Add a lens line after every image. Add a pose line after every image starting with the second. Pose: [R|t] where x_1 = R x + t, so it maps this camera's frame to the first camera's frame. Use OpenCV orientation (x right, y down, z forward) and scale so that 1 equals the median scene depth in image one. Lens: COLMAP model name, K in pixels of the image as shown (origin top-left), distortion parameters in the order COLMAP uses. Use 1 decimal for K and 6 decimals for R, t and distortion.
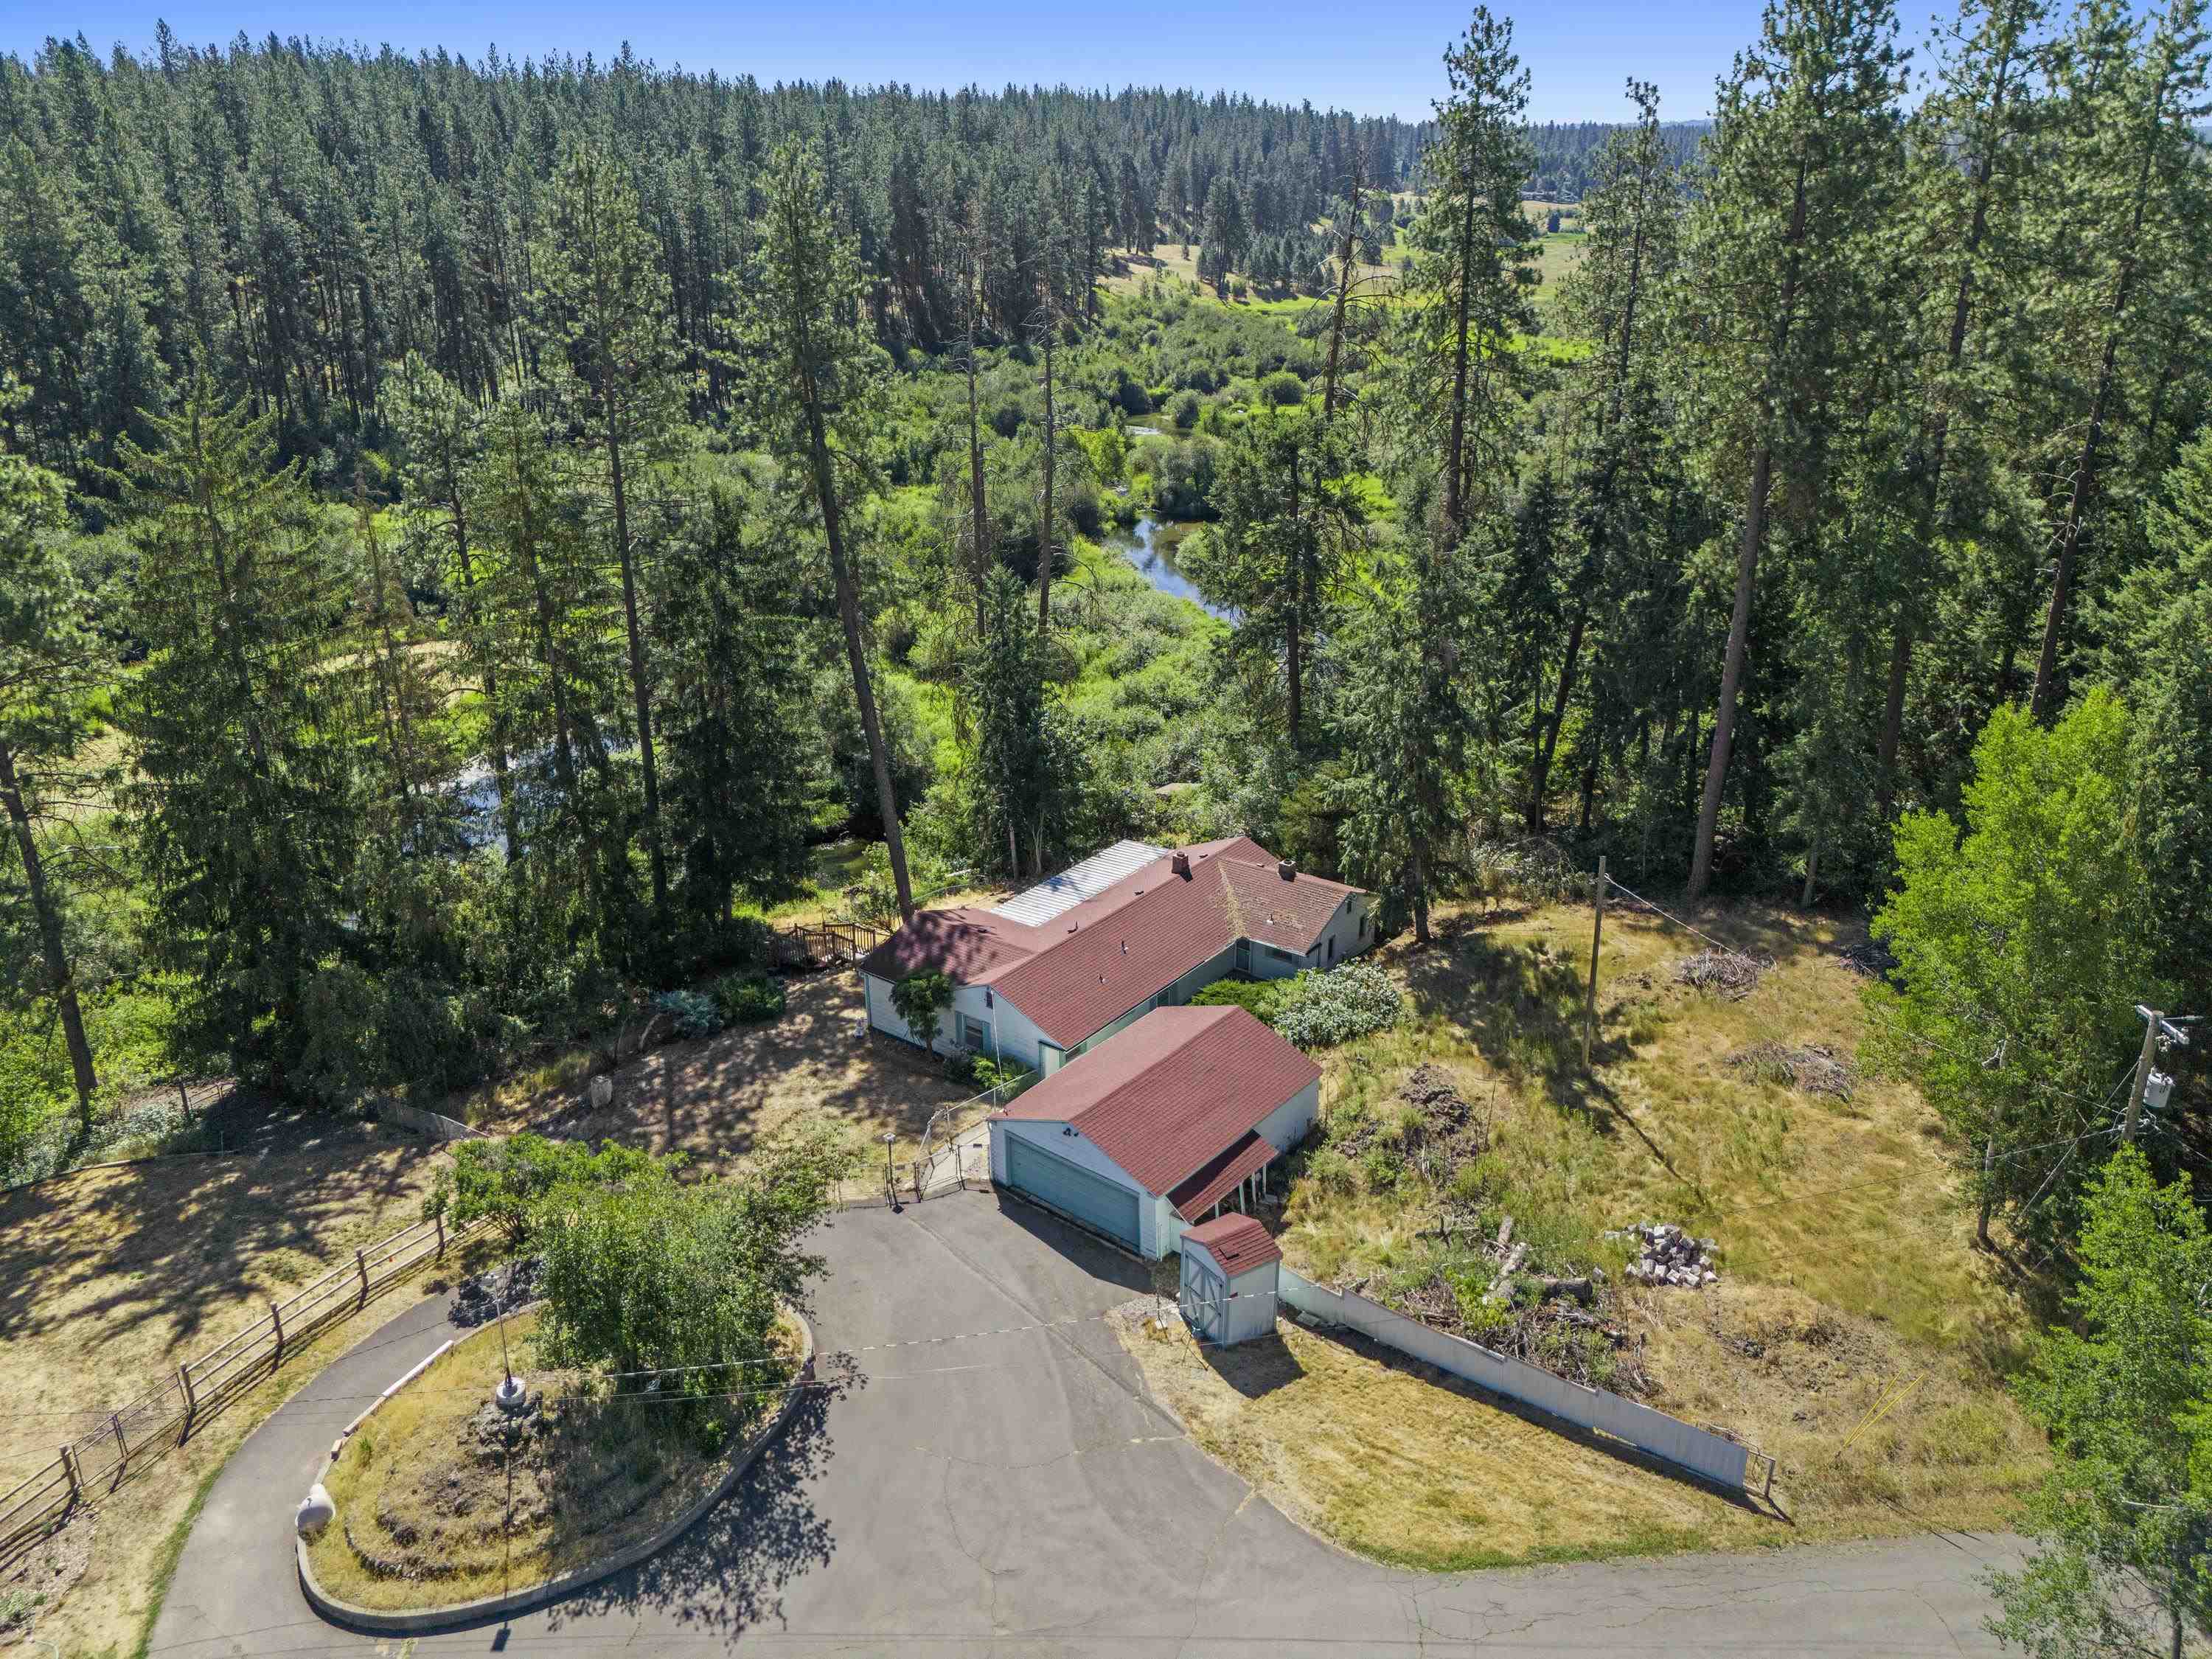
lens RADIAL K [[1630.7, 0, 1106.0], [0, 1630.7, 829.5], [0, 0, 1]] dist [0.062717, -0.056085]
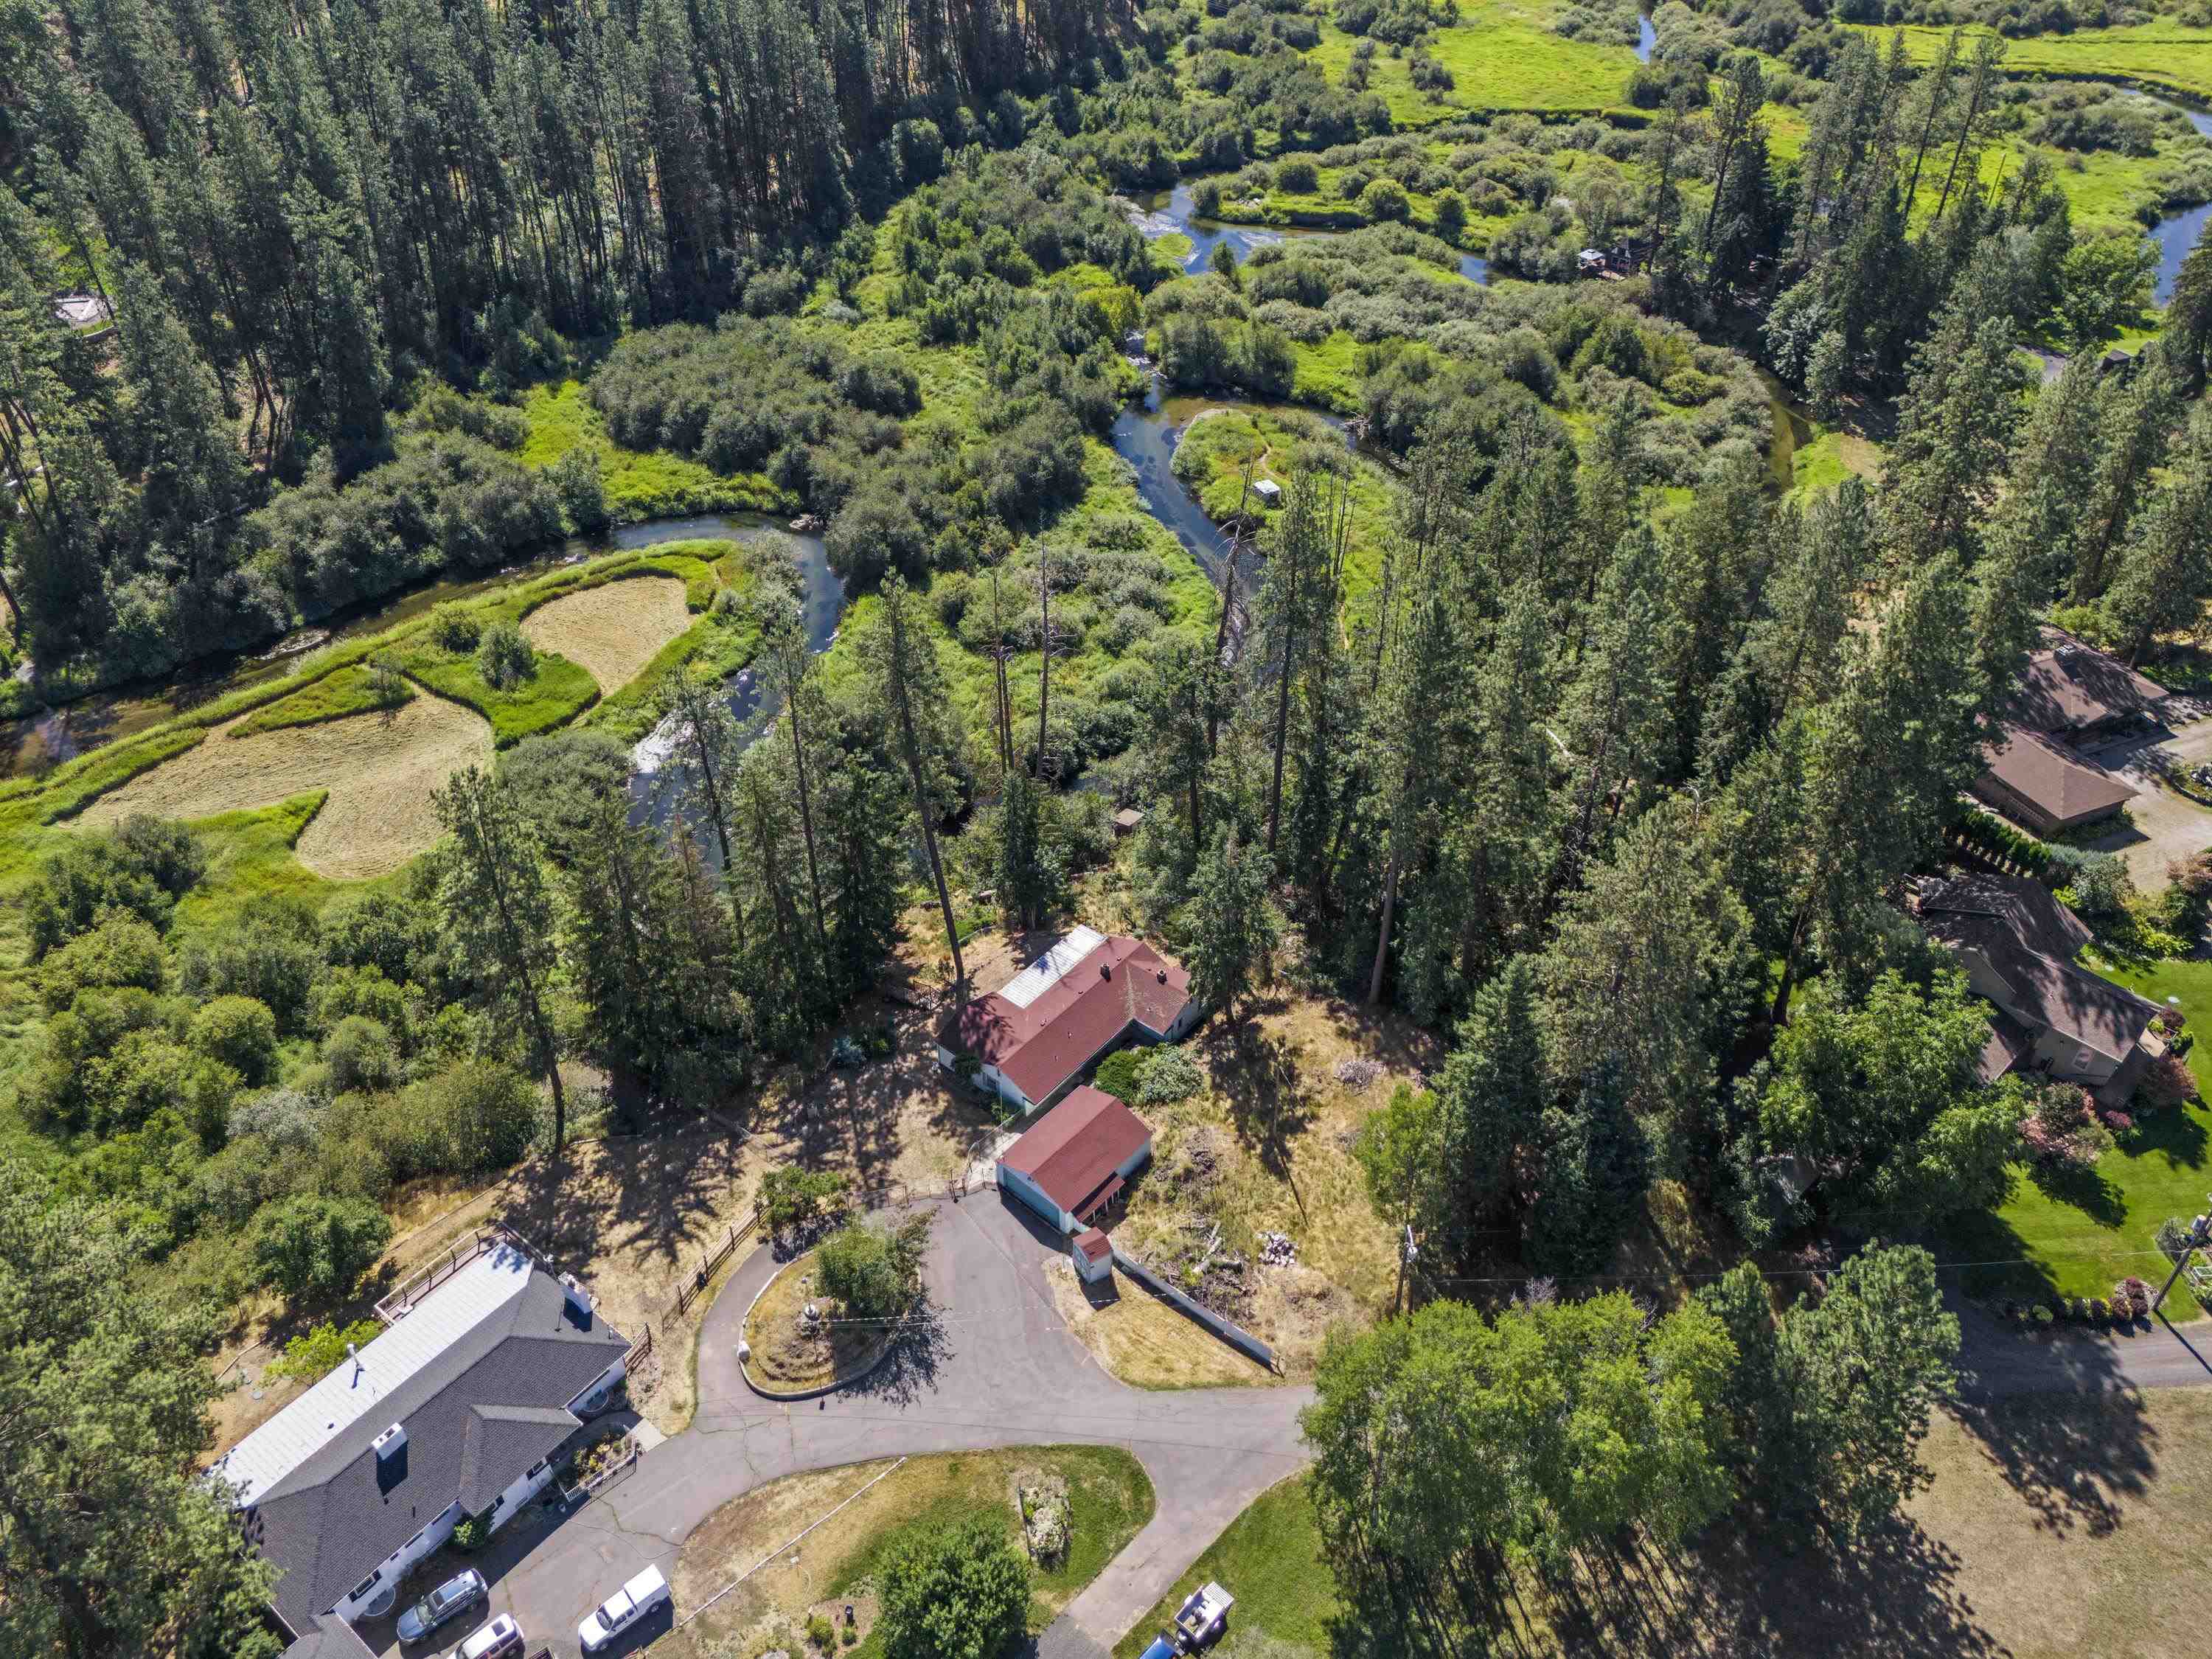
lens RADIAL K [[1630.7, 0, 1106.0], [0, 1630.7, 829.5], [0, 0, 1]] dist [0.062717, -0.056085]
pose [[0.999195, 0.028099, -0.028637, 0.134417], [-0.018574, 0.956661, 0.290611, -0.942658], [0.035562, -0.289845, 0.956413, -1.029296]]
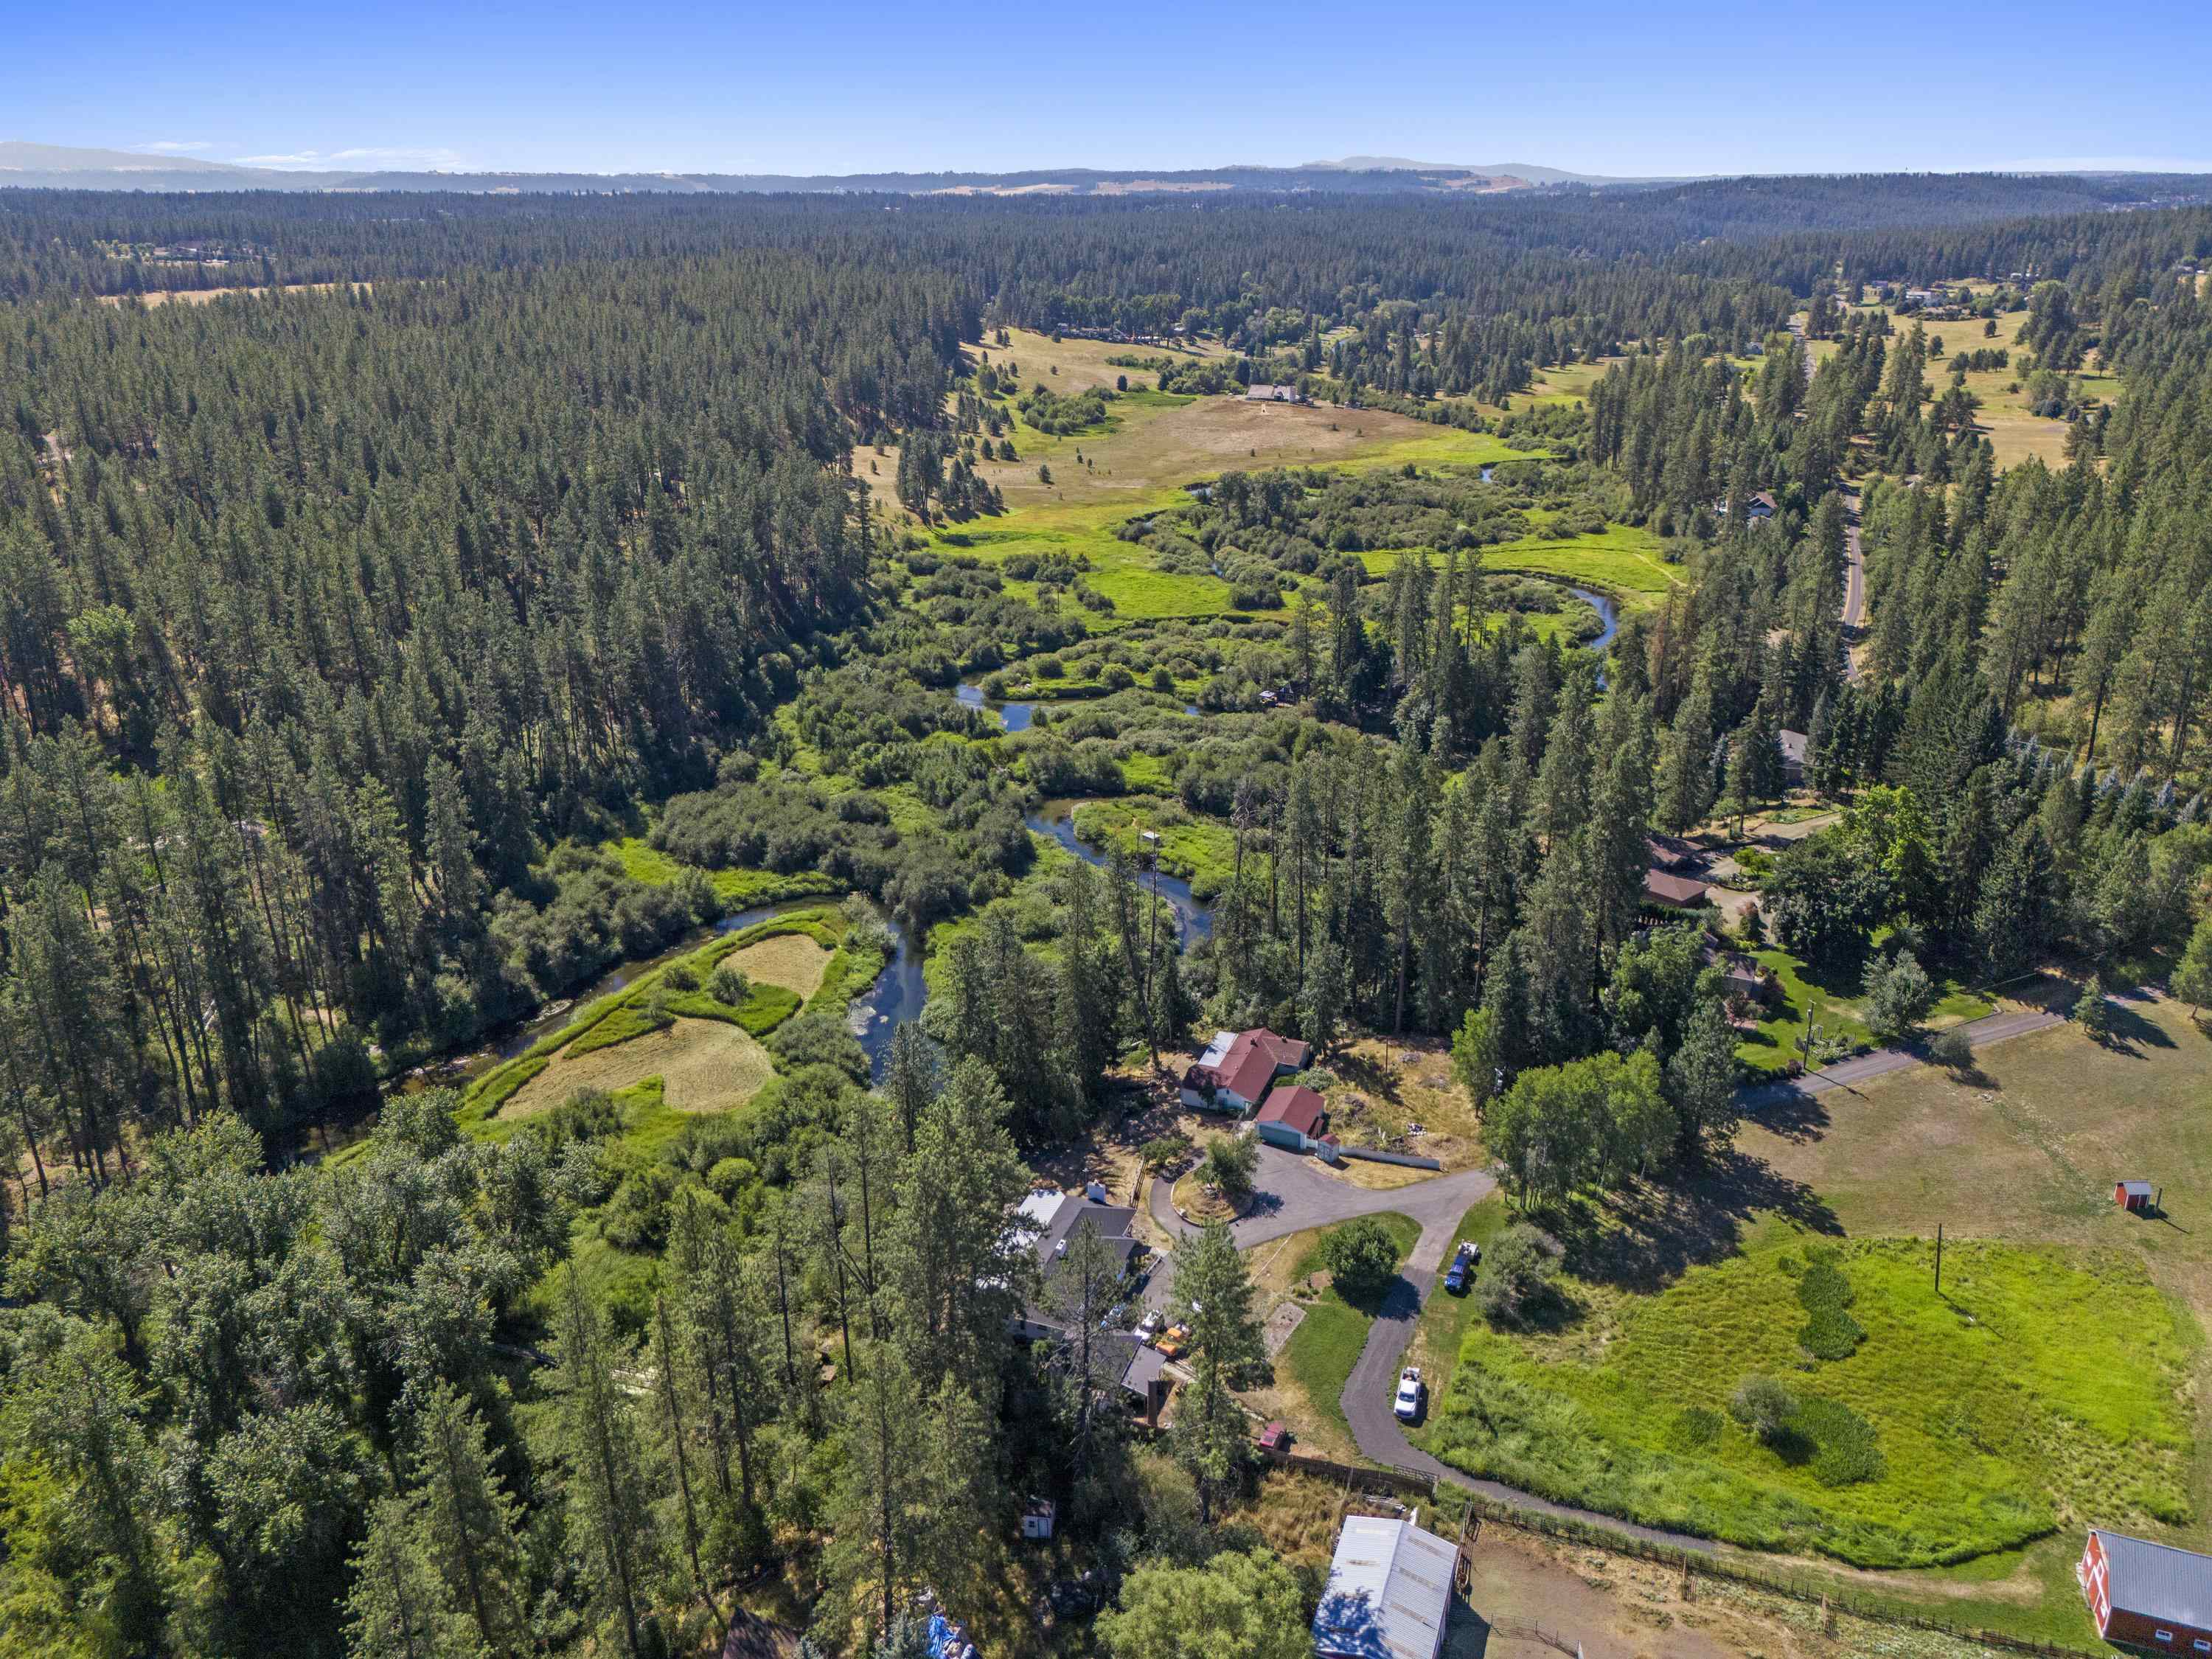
lens RADIAL K [[1630.7, 0, 1106.0], [0, 1630.7, 829.5], [0, 0, 1]] dist [0.062717, -0.056085]
pose [[0.961746, -0.097821, 0.255882, -1.453013], [0.101051, 0.994881, 0.000525, -0.609839], [-0.254623, 0.025352, 0.966708, -2.960561]]
